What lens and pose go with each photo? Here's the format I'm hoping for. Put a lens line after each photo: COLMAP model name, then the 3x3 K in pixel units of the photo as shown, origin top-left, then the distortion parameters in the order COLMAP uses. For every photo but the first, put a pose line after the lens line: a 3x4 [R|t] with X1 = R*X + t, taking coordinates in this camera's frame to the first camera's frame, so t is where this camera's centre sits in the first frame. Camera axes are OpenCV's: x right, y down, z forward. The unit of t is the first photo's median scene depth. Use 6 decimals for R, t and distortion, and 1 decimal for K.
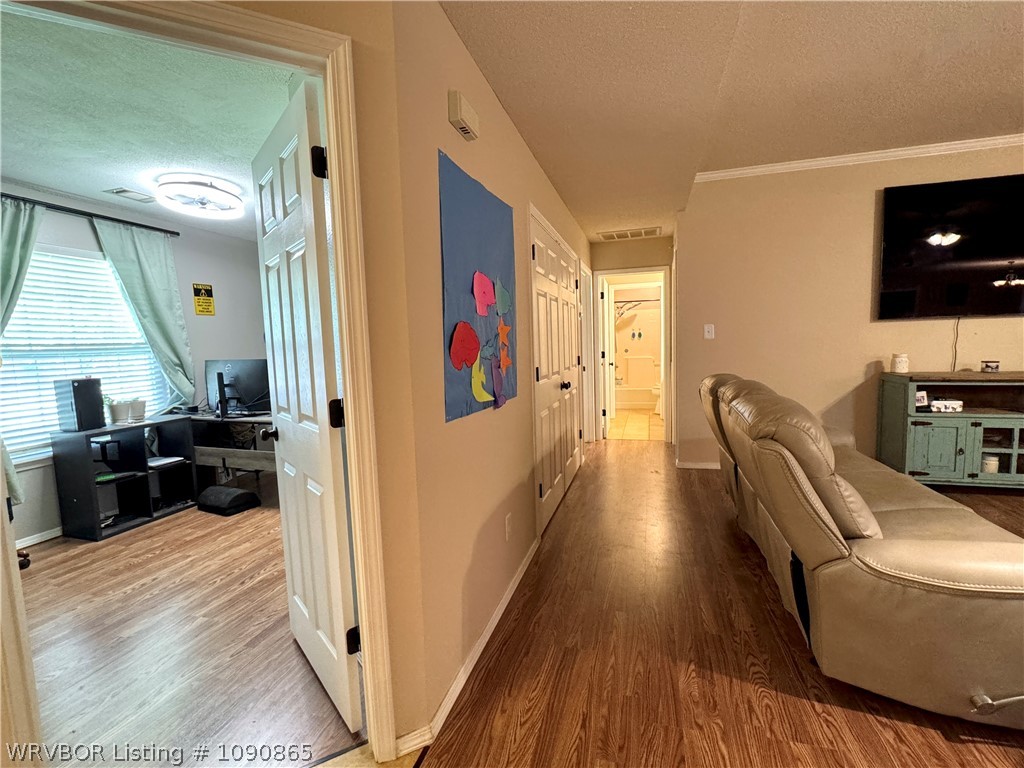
lens RADIAL K [[471.2, 0, 512.4], [0, 471.2, 387.3], [0, 0, 1]] dist [-0.003598, -0.000418]
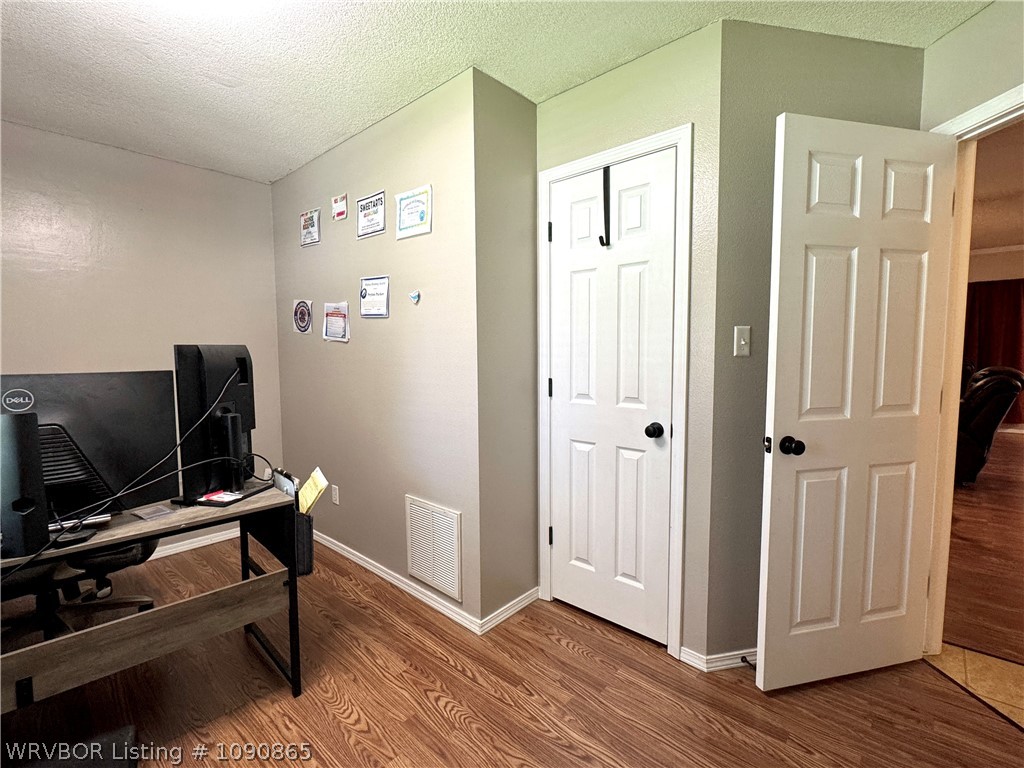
lens RADIAL K [[471.2, 0, 512.4], [0, 471.2, 387.3], [0, 0, 1]] dist [-0.003598, -0.000418]
pose [[0.429024, -0.035812, 0.902583, -0.782804], [0.078522, 0.996910, 0.002230, -0.023355], [-0.899874, 0.069916, 0.430511, 0.572663]]
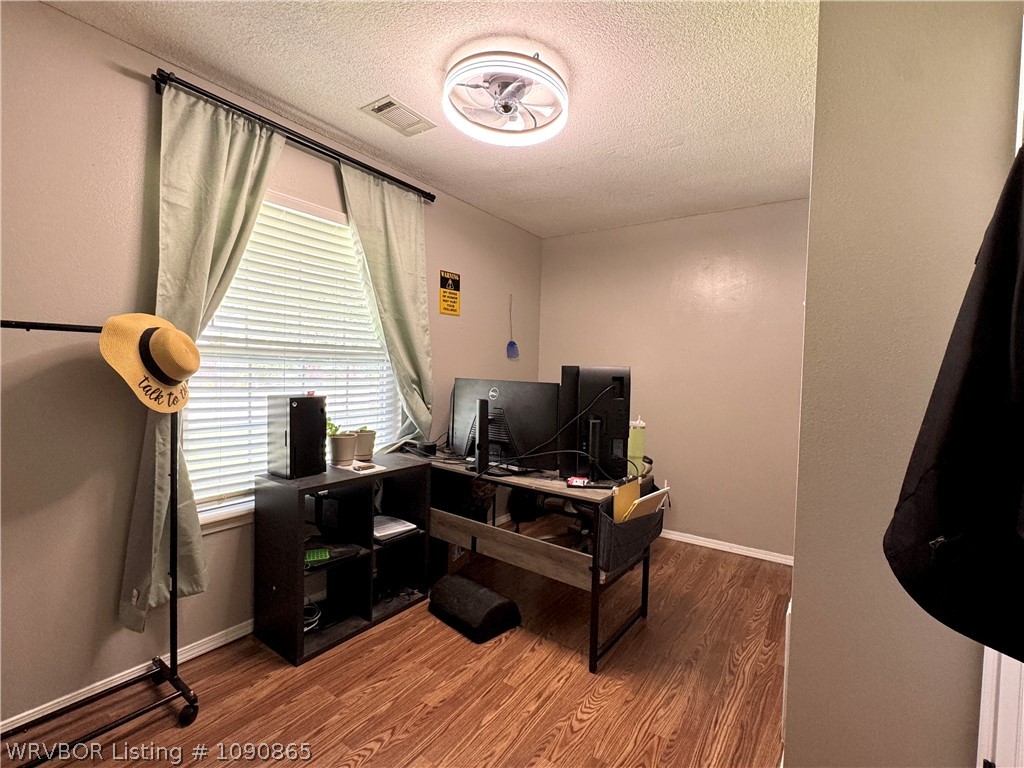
lens RADIAL K [[471.2, 0, 512.4], [0, 471.2, 387.3], [0, 0, 1]] dist [-0.003598, -0.000418]
pose [[0.947731, 0.070194, -0.311253, -0.402196], [-0.087392, 0.995303, -0.041637, -0.025488], [0.306869, 0.066662, 0.949414, 0.429081]]
